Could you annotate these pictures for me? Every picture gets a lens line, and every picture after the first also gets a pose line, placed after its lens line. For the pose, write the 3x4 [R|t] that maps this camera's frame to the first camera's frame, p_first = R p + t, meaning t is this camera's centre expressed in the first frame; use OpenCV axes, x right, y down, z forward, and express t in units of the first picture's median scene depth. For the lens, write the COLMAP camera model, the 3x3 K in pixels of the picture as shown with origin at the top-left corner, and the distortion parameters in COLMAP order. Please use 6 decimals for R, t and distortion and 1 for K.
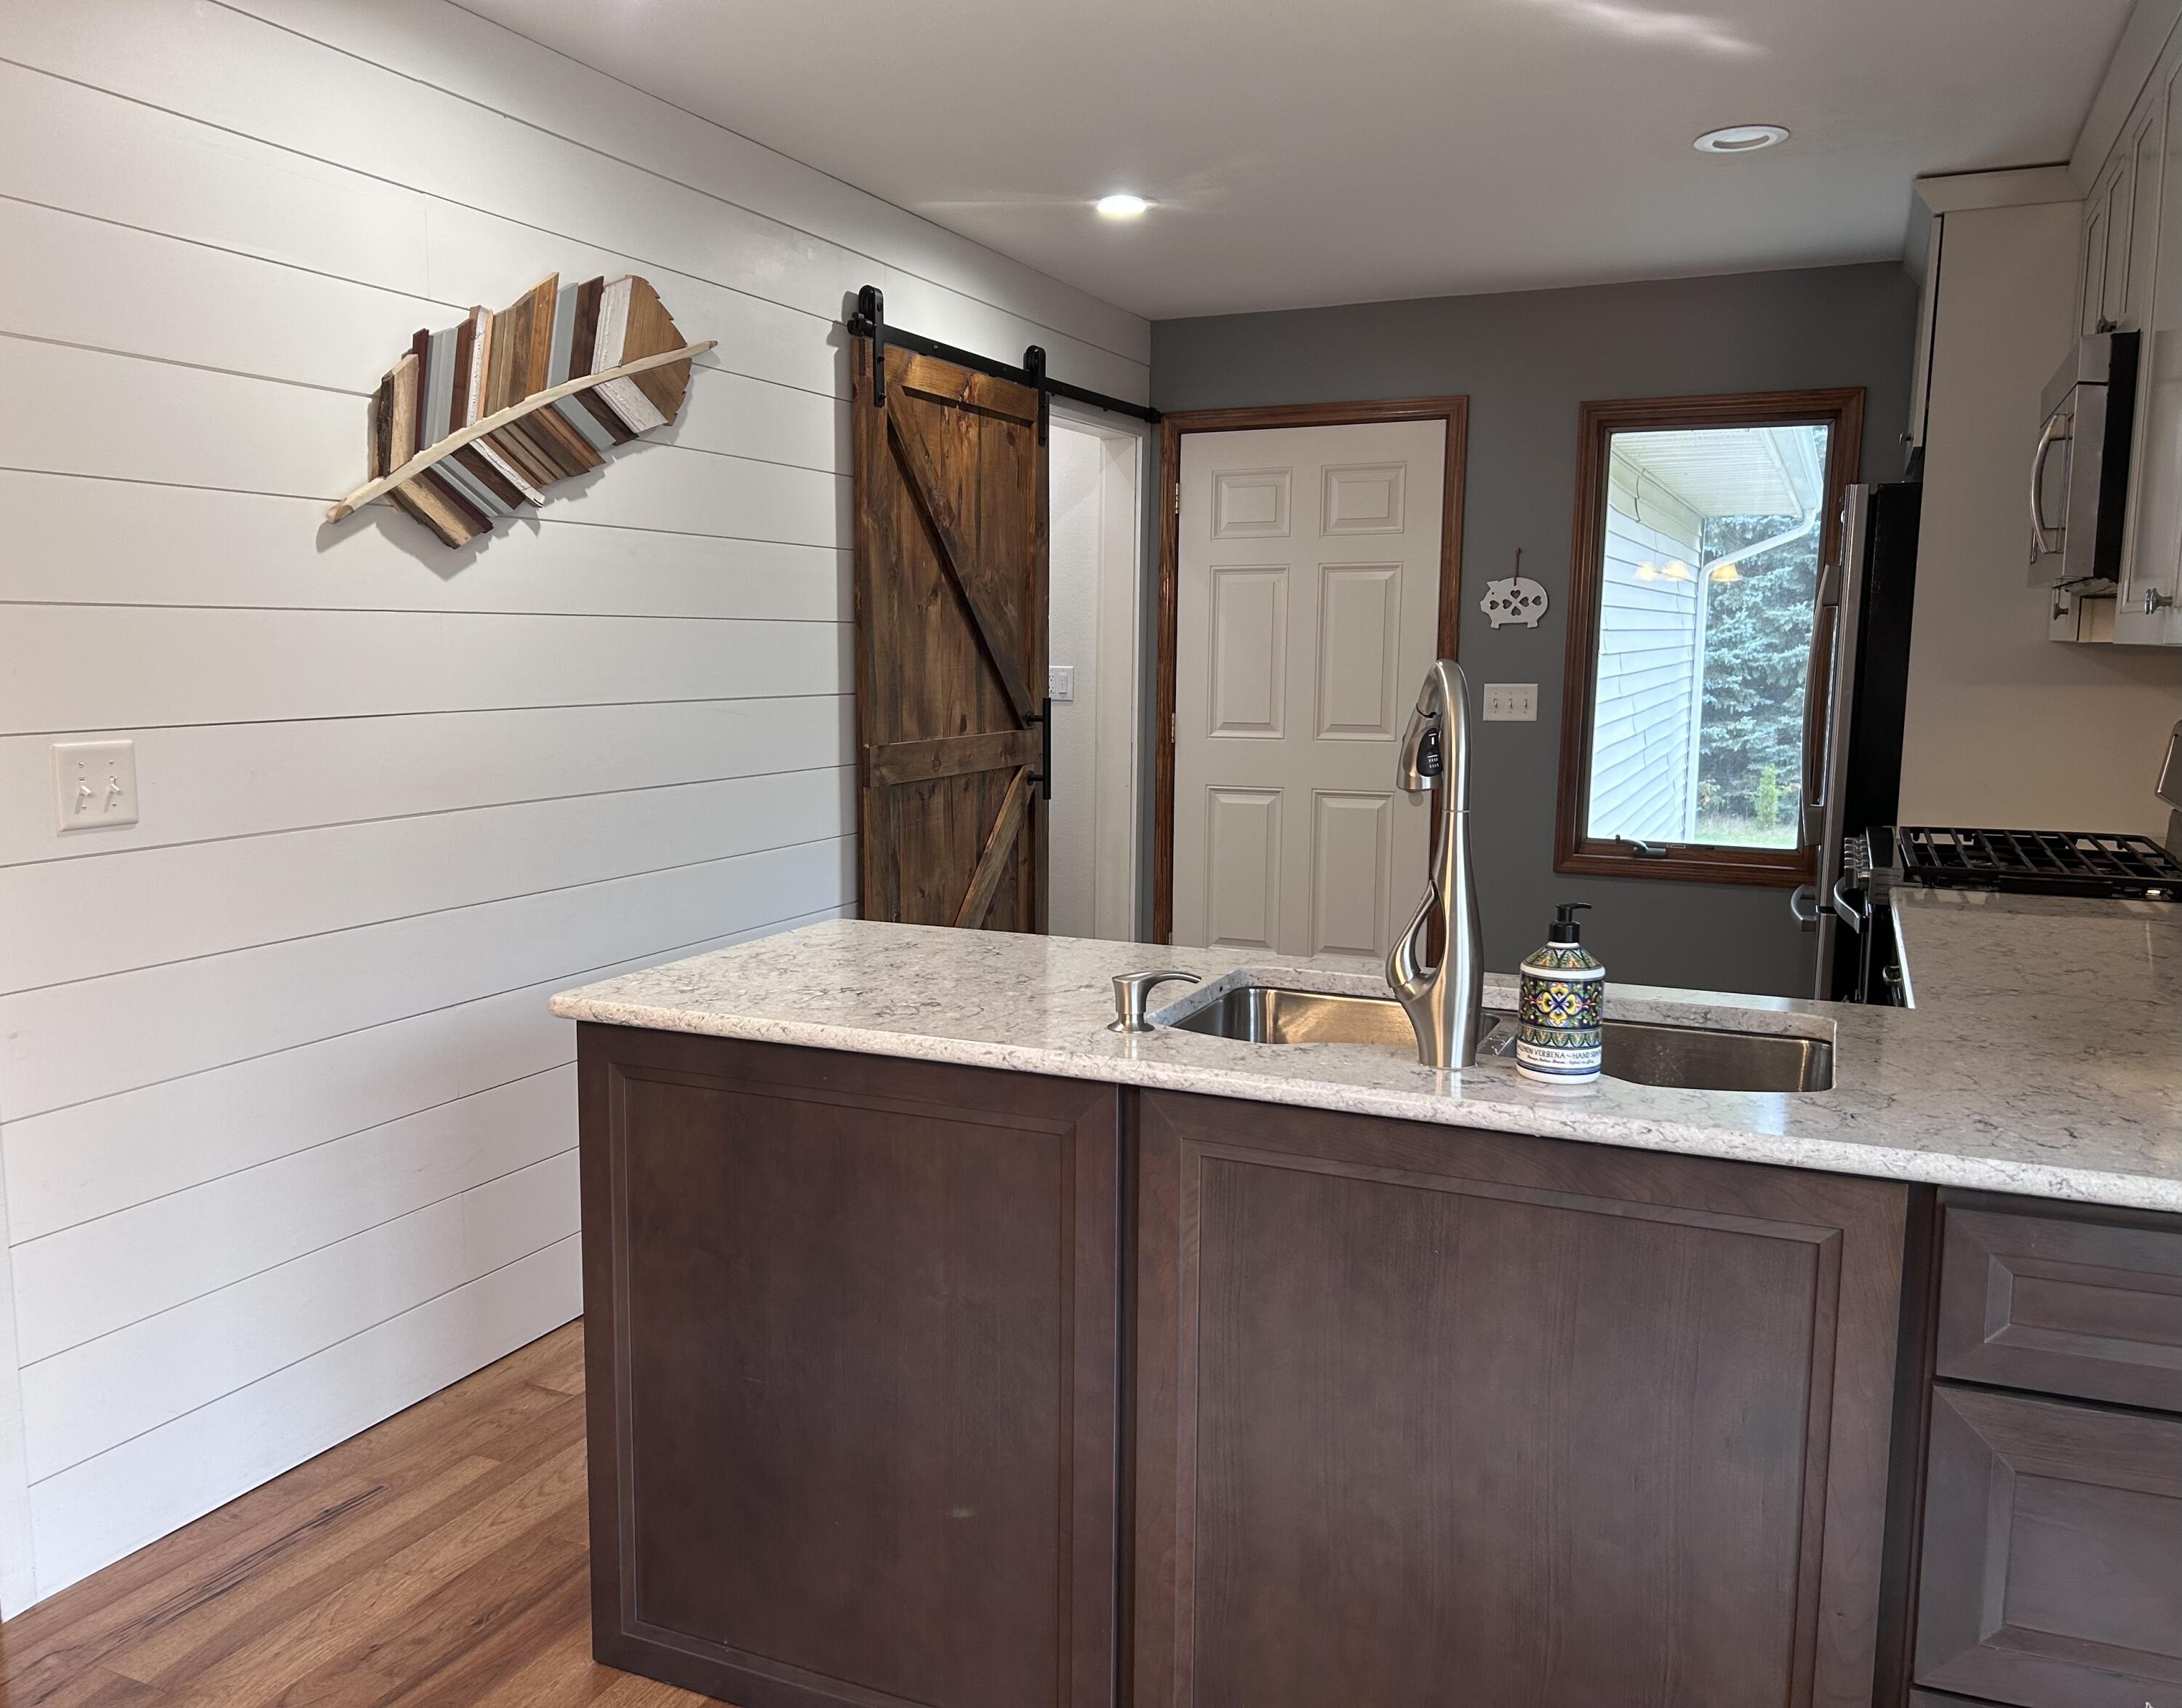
lens RADIAL K [[1790.3, 0, 1082.3], [0, 1790.3, 866.1], [0, 0, 1]] dist [0.118199, -0.019200]
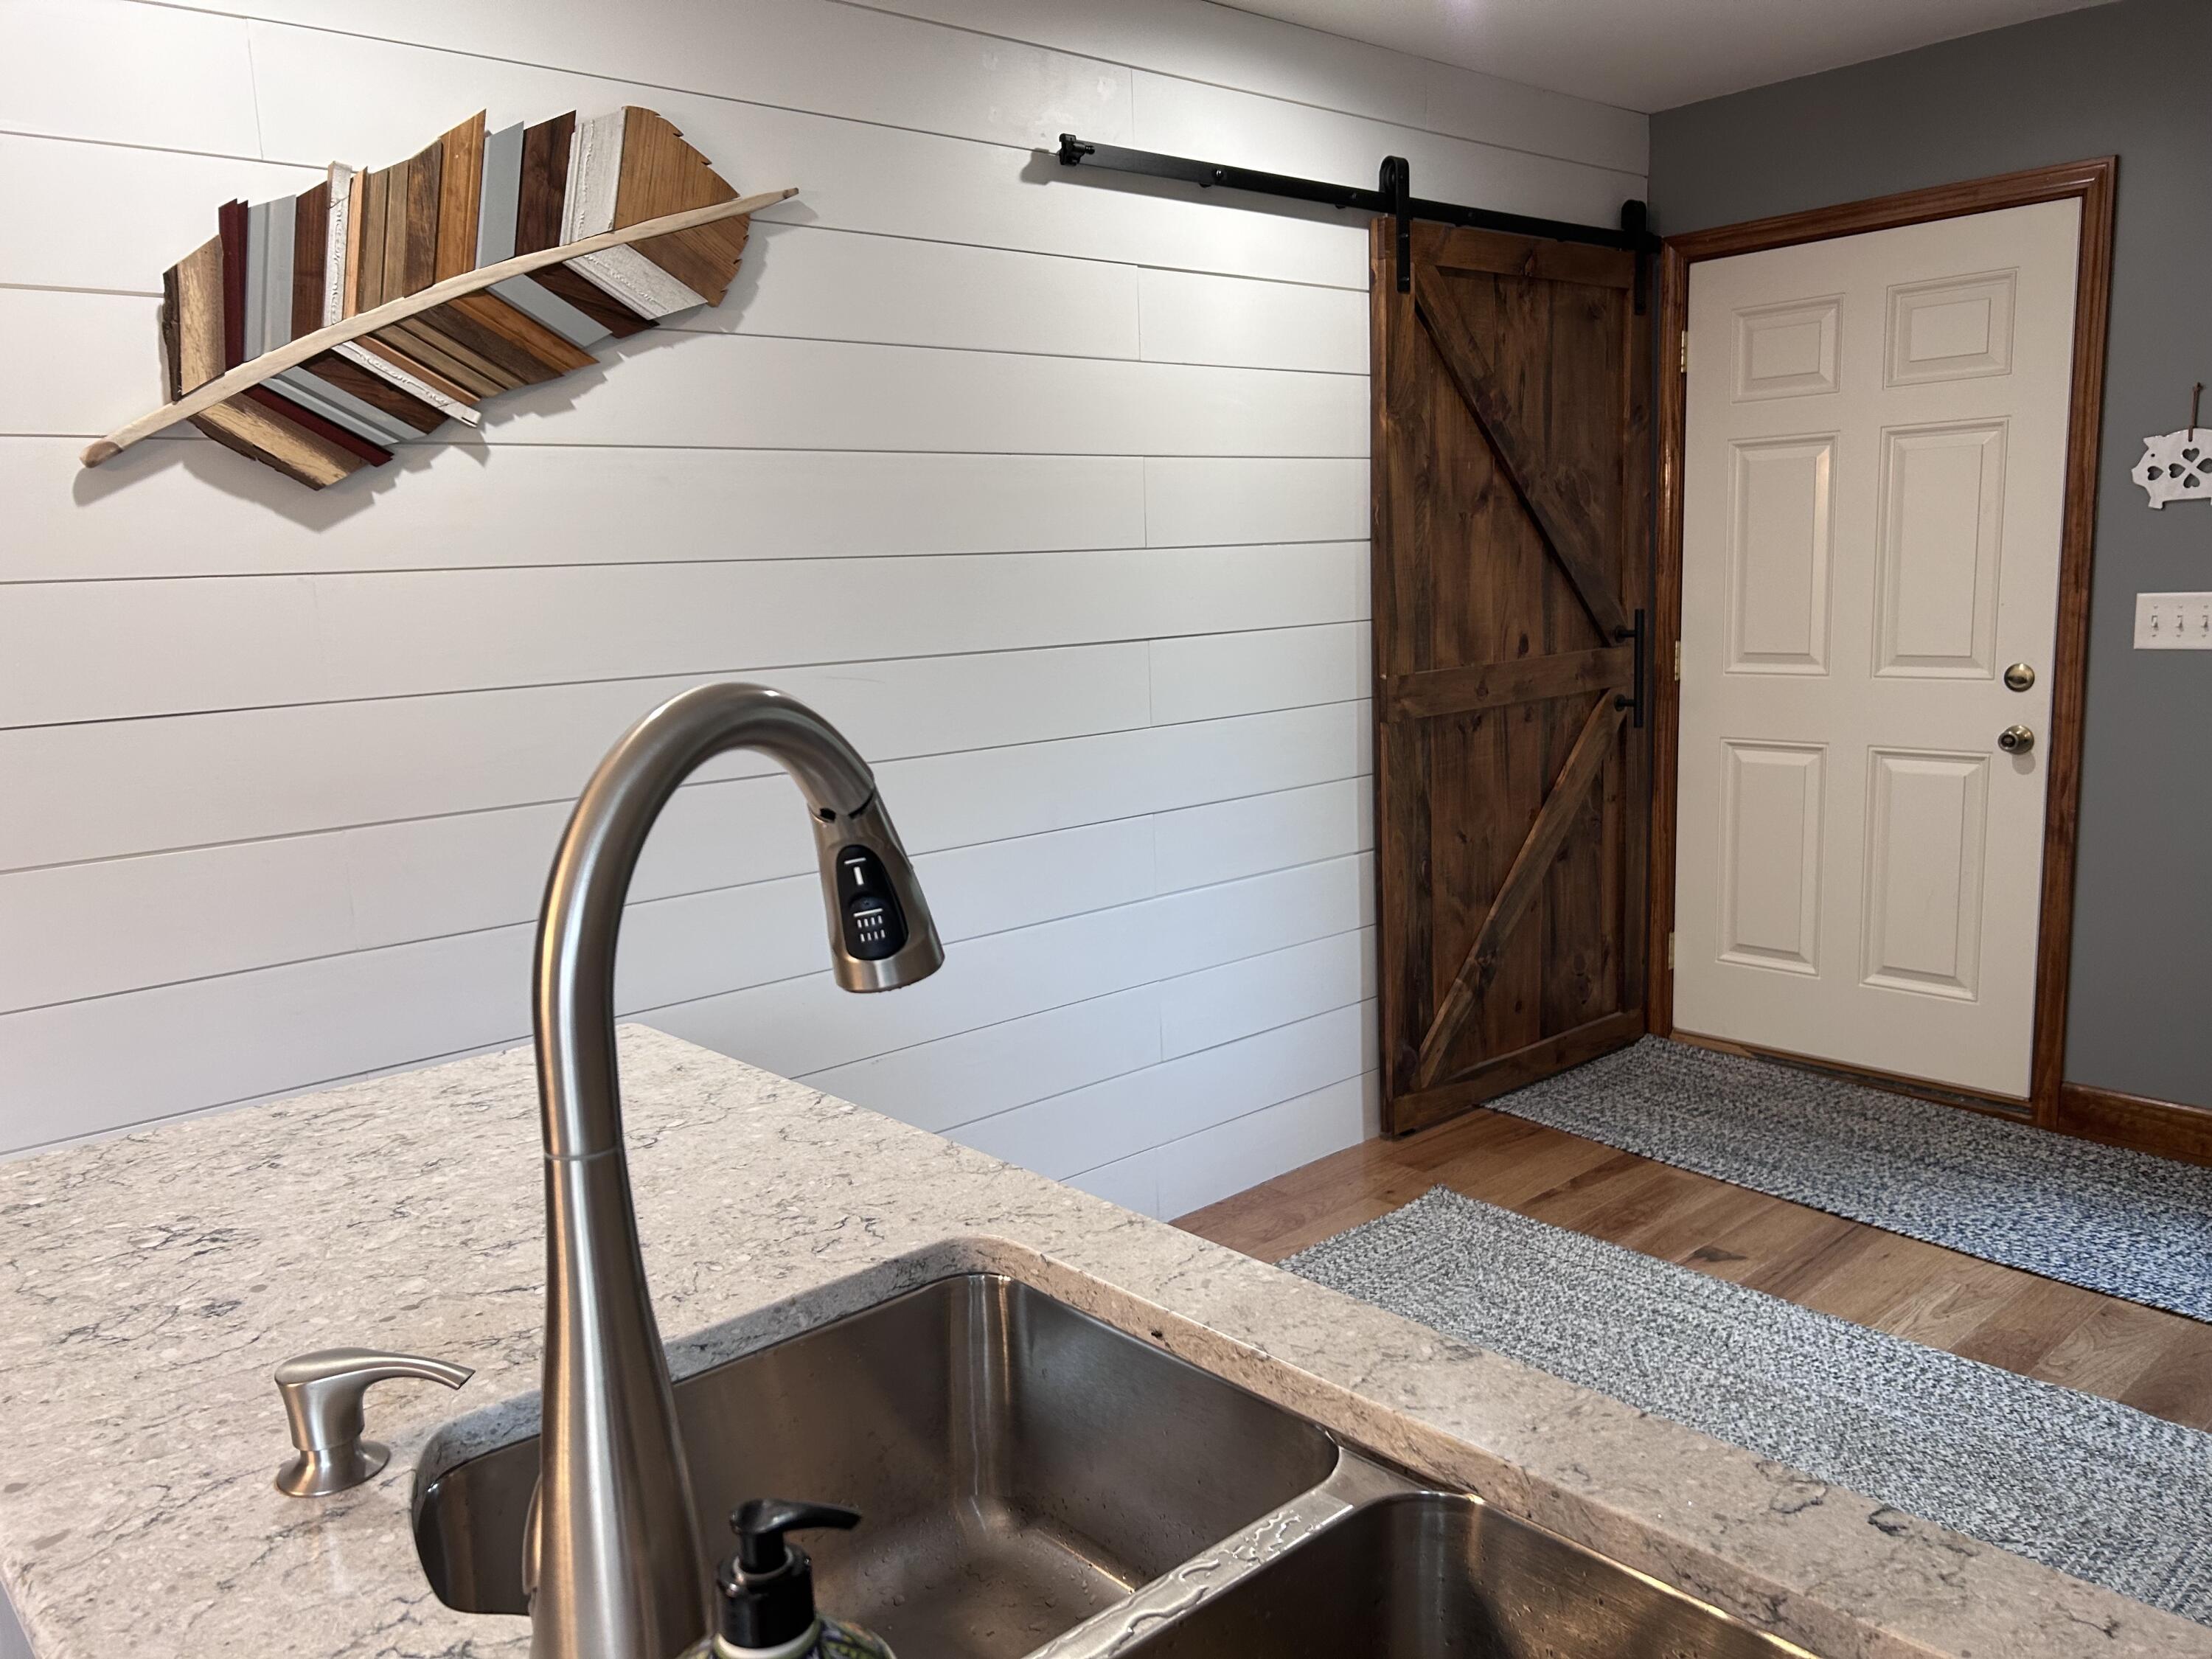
lens RADIAL K [[1662.0, 0, 1047.5], [0, 1662.0, 846.2], [0, 0, 1]] dist [0.068881, -0.064572]
pose [[0.905330, 0.032953, -0.423427, 0.201219], [-0.012209, 0.998593, 0.051611, -0.055597], [0.424532, -0.041556, 0.904459, 0.413823]]
